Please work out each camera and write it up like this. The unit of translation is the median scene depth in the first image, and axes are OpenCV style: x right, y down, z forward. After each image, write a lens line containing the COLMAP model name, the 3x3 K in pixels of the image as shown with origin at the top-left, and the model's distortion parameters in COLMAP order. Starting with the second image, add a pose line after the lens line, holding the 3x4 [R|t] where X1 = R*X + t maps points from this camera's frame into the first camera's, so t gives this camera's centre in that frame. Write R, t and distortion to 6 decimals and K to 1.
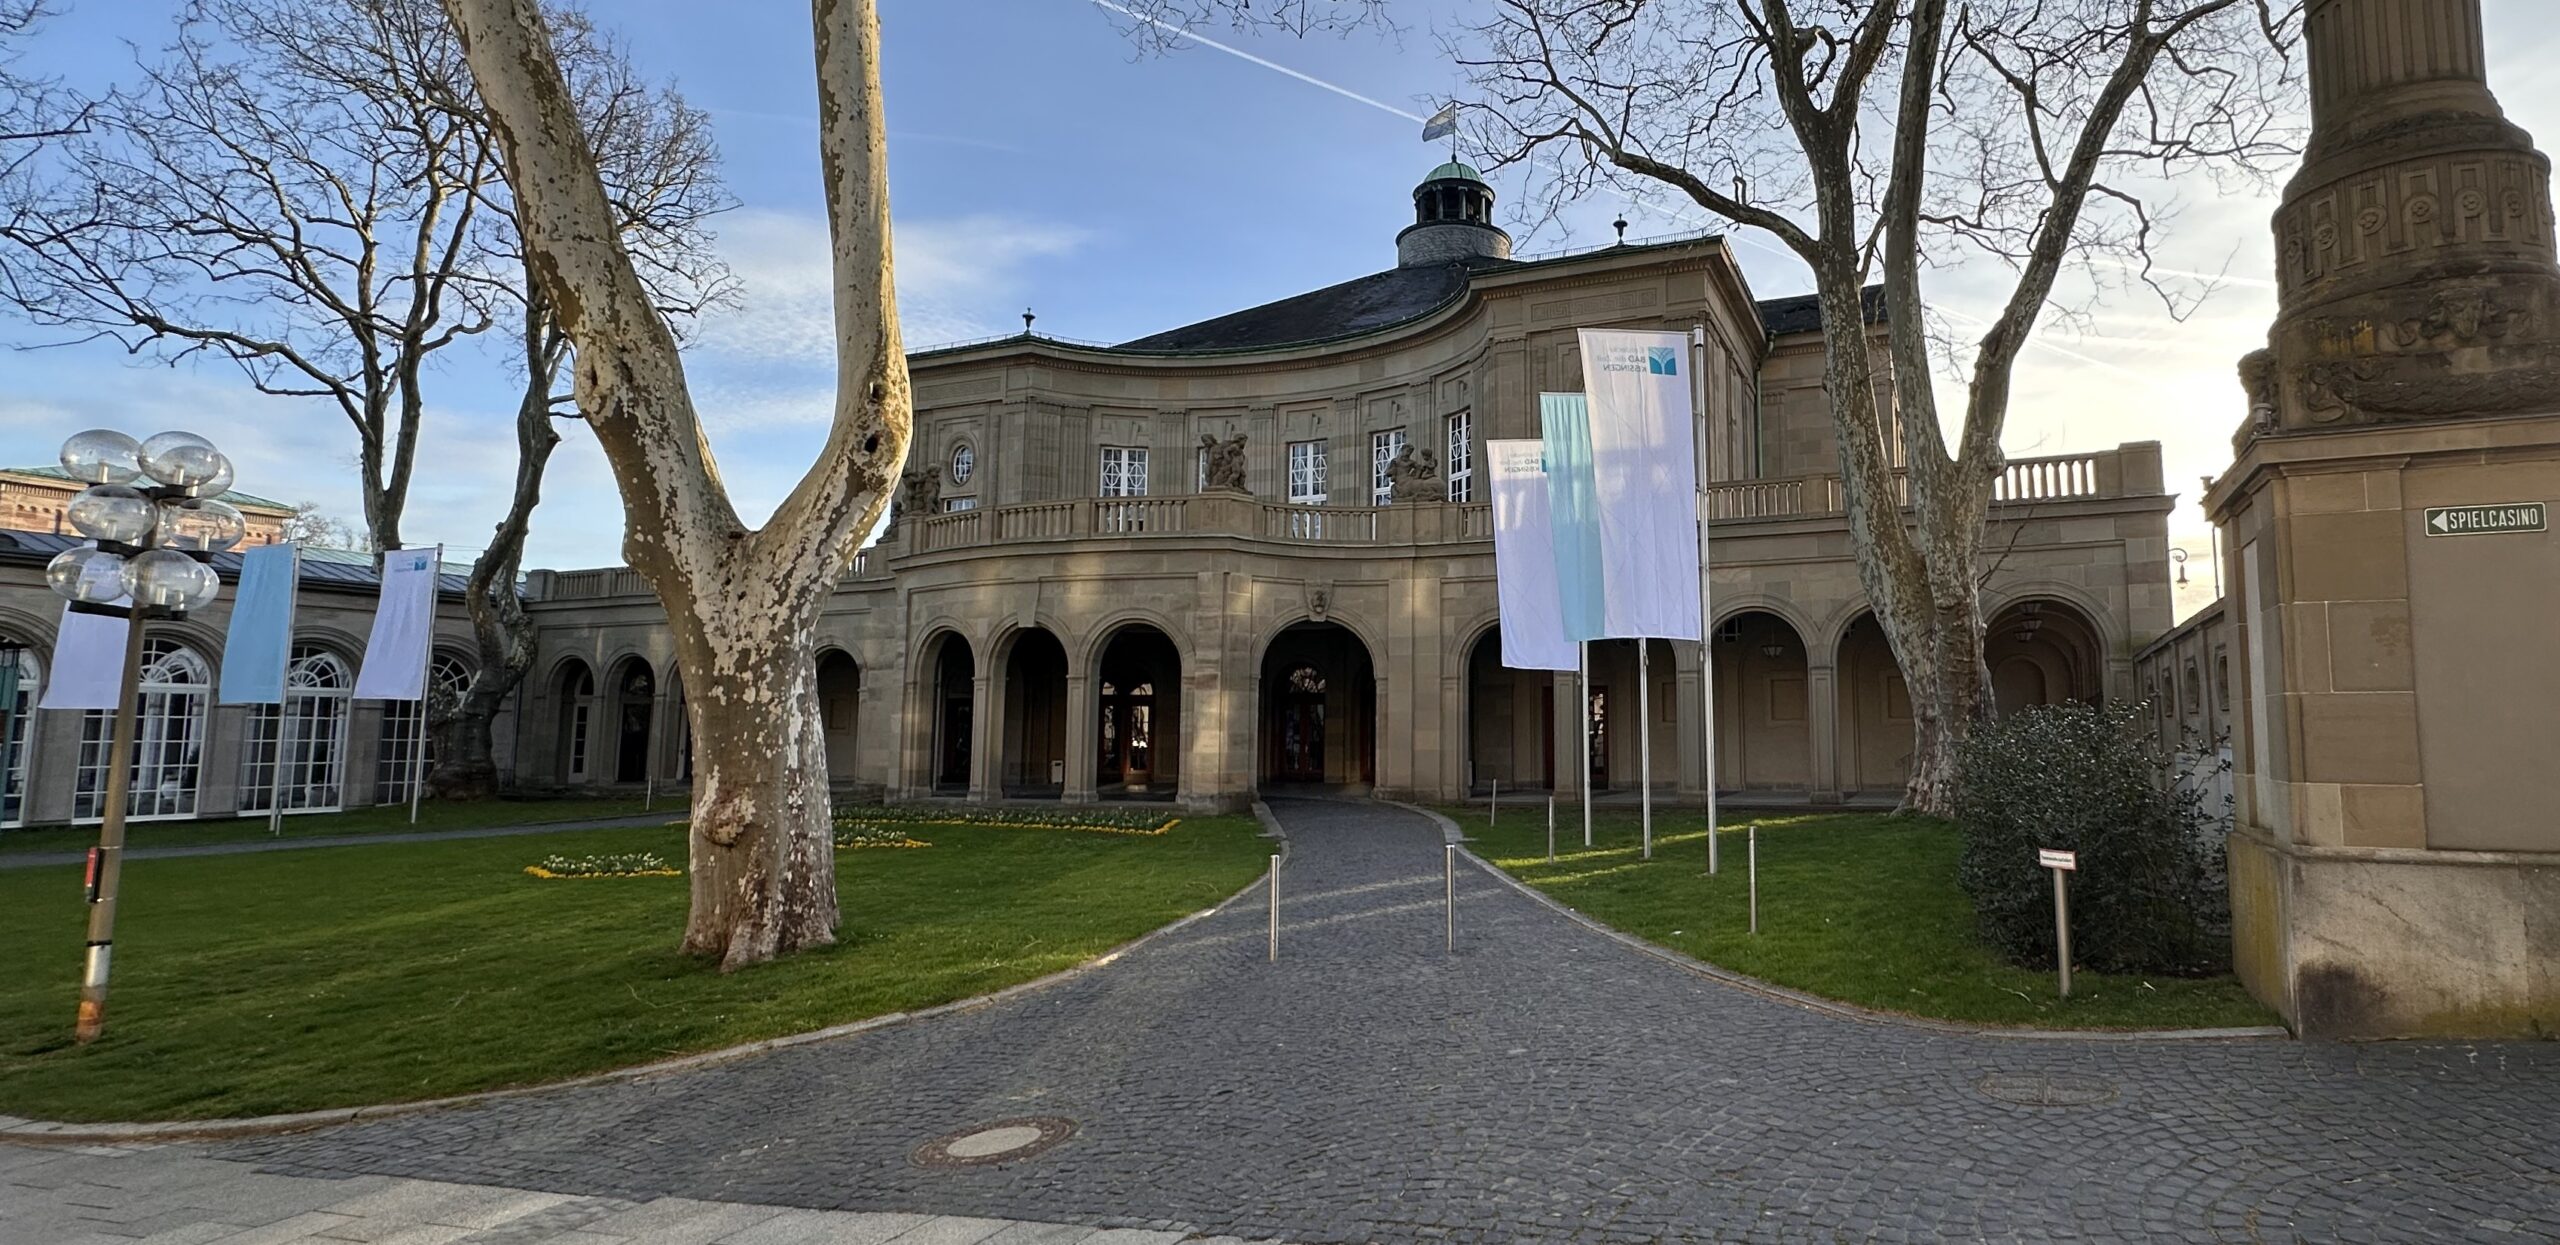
lens RADIAL K [[1227.5, 0, 1512.9], [0, 1227.5, 603.1], [0, 0, 1]] dist [-0.003911, 0.000323]
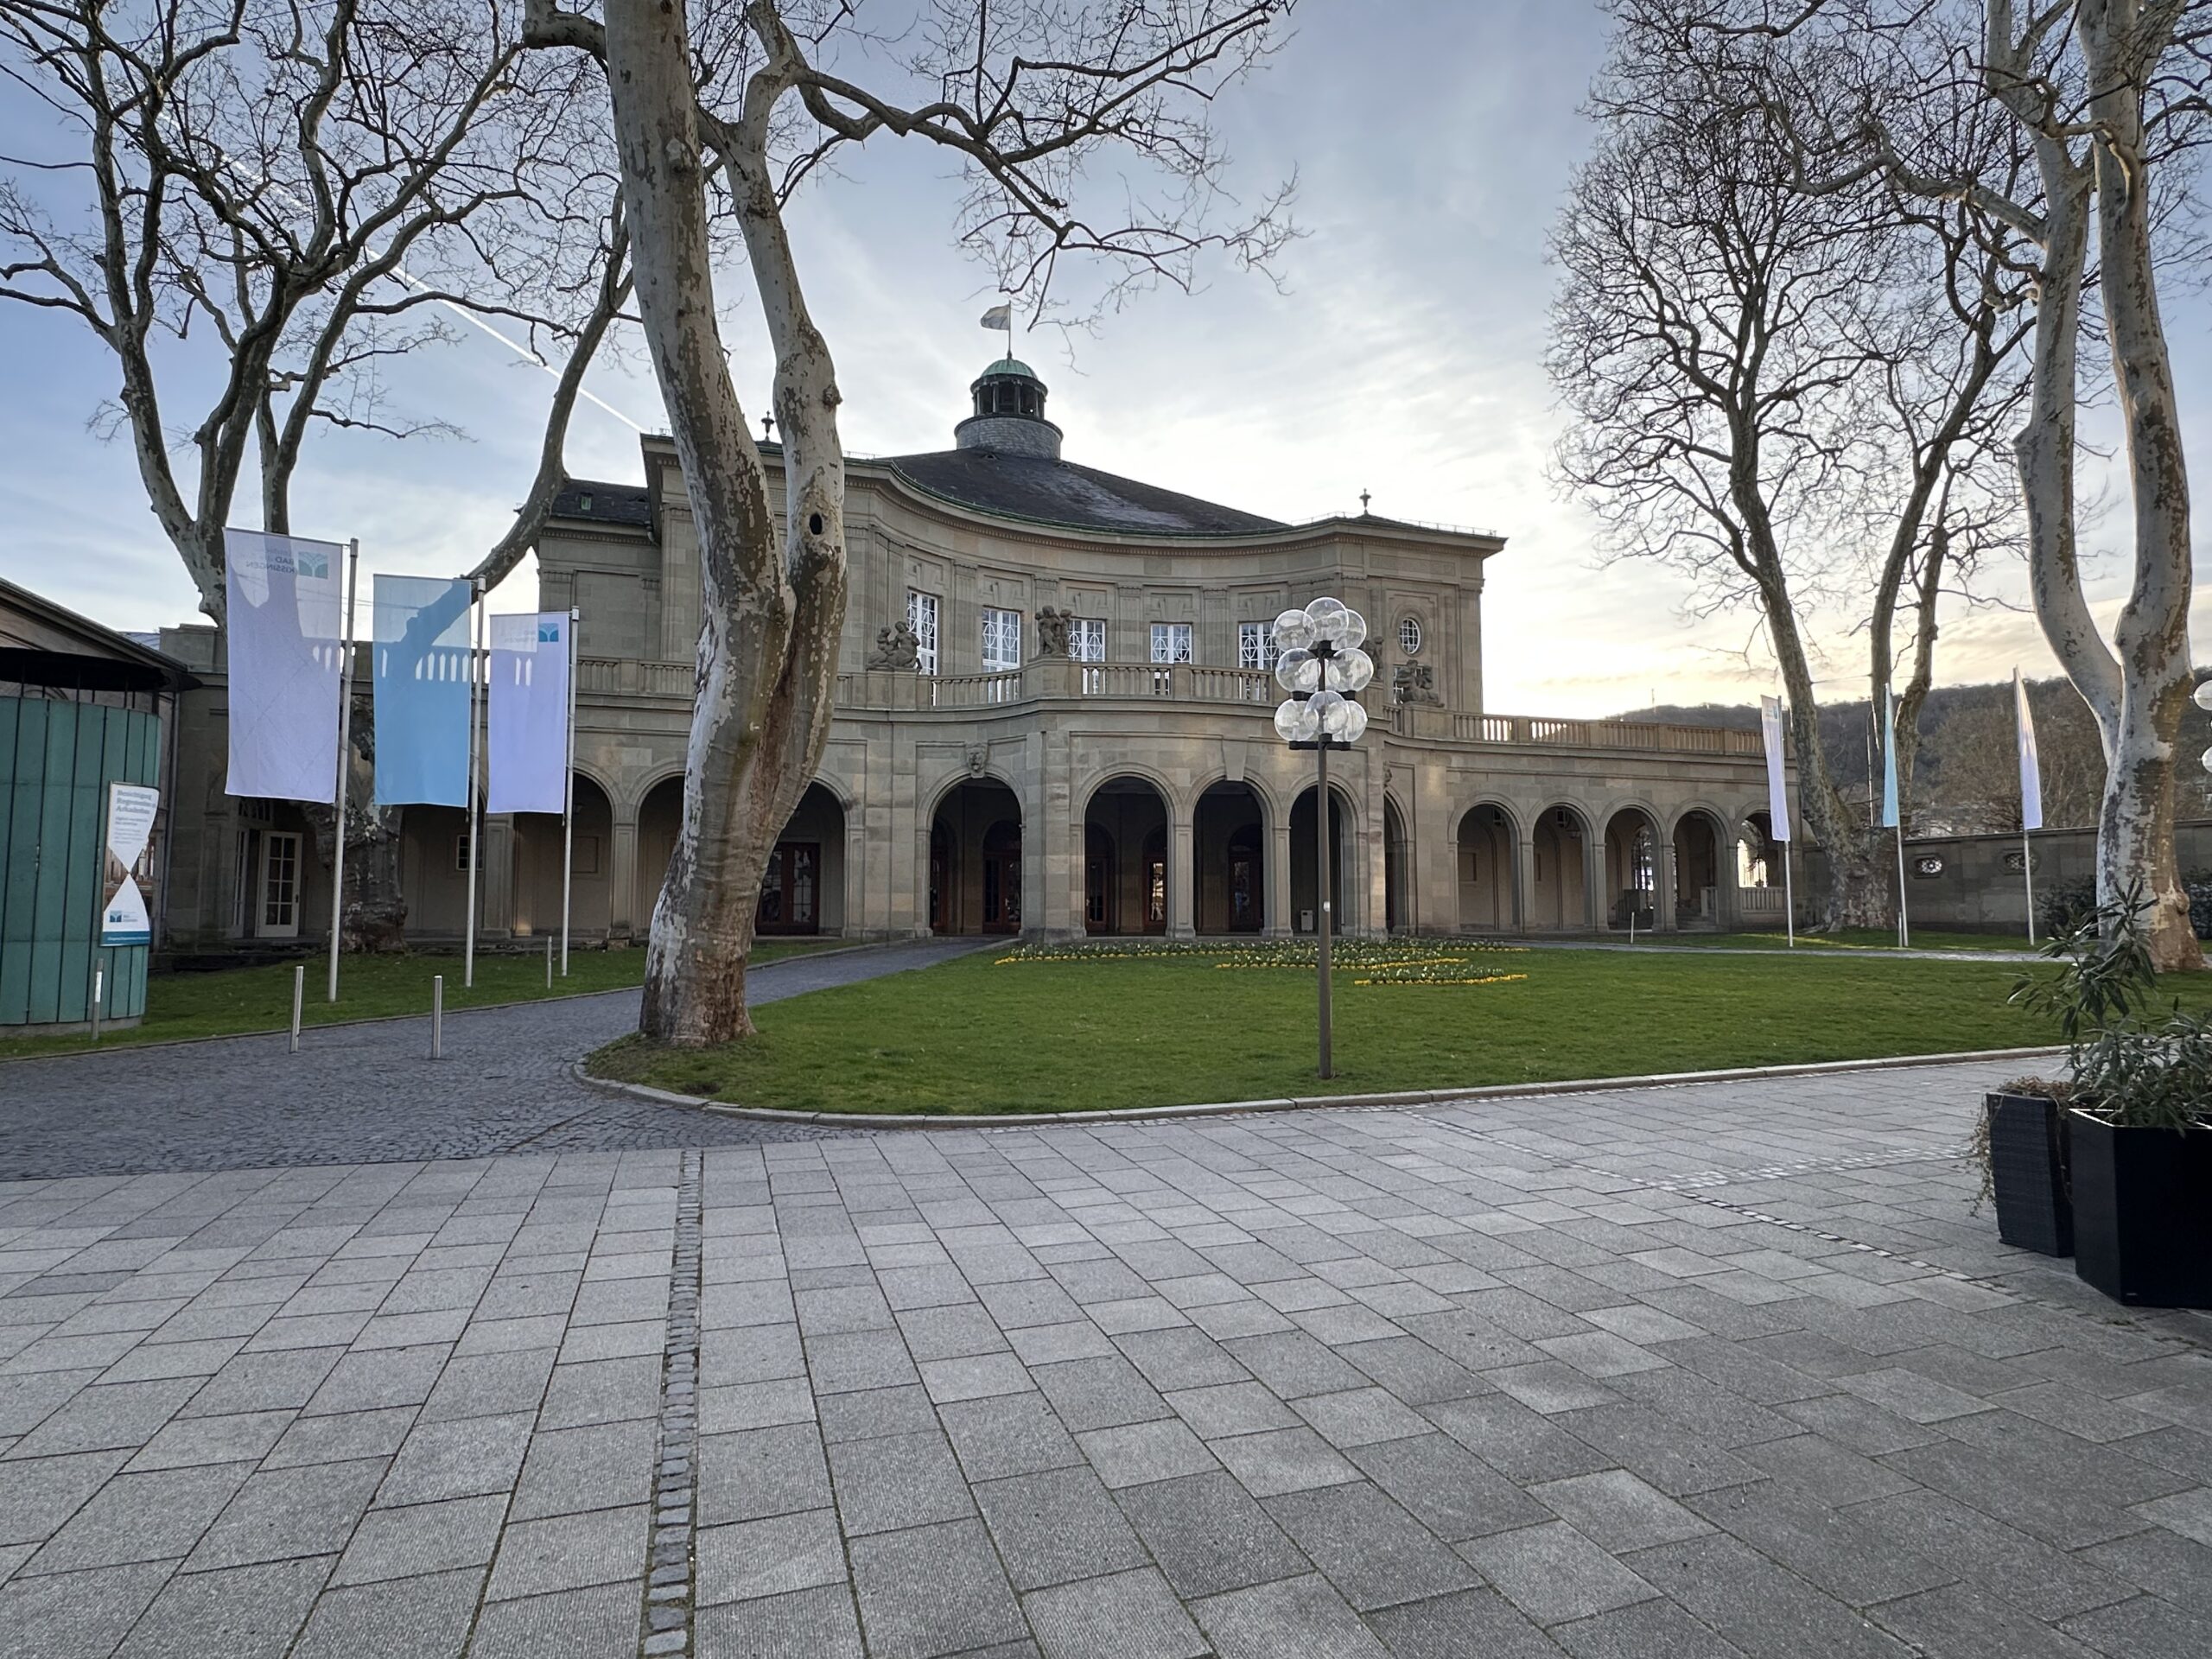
lens RADIAL K [[1184.0, 0, 1099.4], [0, 1184.0, 829.5], [0, 0, 1]] dist [-0.011731, 0.009165]
pose [[0.772535, 0.048821, 0.633093, -0.935645], [-0.071443, 0.997392, 0.010265, 0.049284], [-0.630941, -0.053161, 0.774008, 0.199496]]
